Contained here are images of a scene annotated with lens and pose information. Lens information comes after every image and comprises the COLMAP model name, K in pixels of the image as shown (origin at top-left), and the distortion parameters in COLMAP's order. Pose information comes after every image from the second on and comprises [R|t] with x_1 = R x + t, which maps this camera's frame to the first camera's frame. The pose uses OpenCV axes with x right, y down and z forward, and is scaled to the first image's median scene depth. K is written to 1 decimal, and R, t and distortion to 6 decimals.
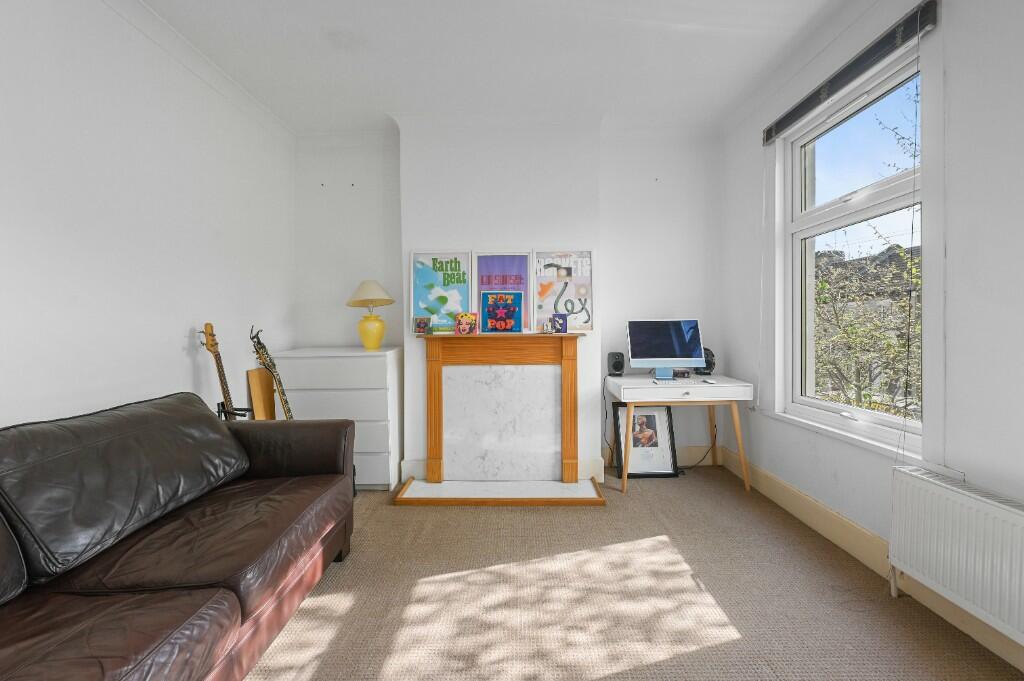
lens RADIAL K [[409.4, 0, 516.0], [0, 409.4, 335.5], [0, 0, 1]] dist [-0.009451, -0.000179]
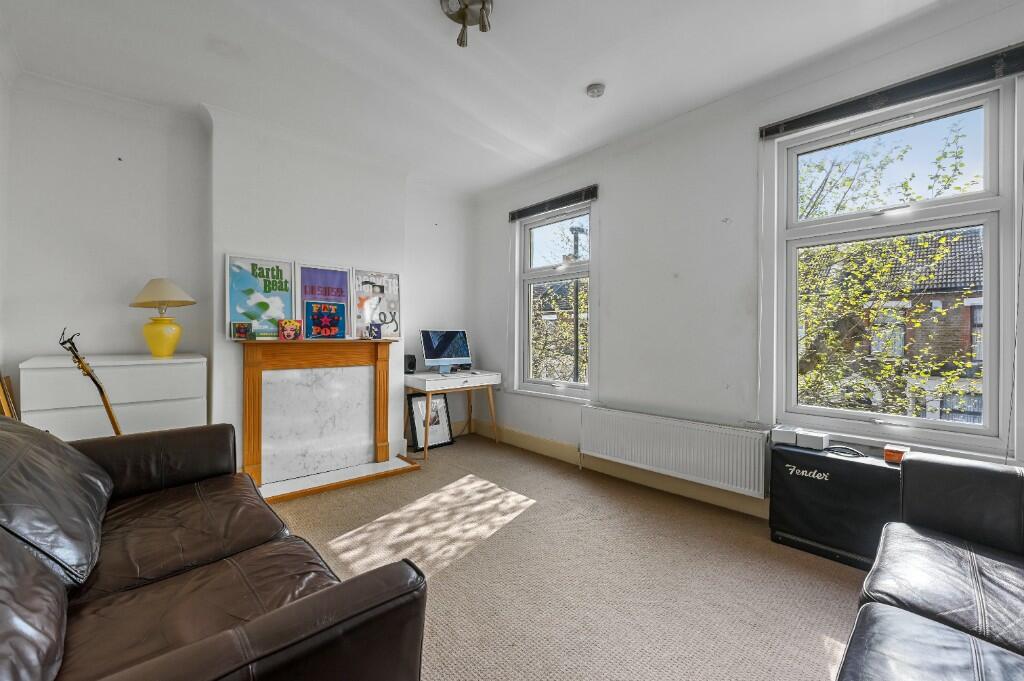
lens RADIAL K [[409.4, 0, 511.3], [0, 409.4, 340.9], [0, 0, 1]] dist [-0.009451, -0.000179]
pose [[0.737620, 0.003594, 0.675207, -0.414010], [-0.000913, 0.999990, -0.004326, 0.003586], [-0.675216, 0.002575, 0.737616, -0.163539]]
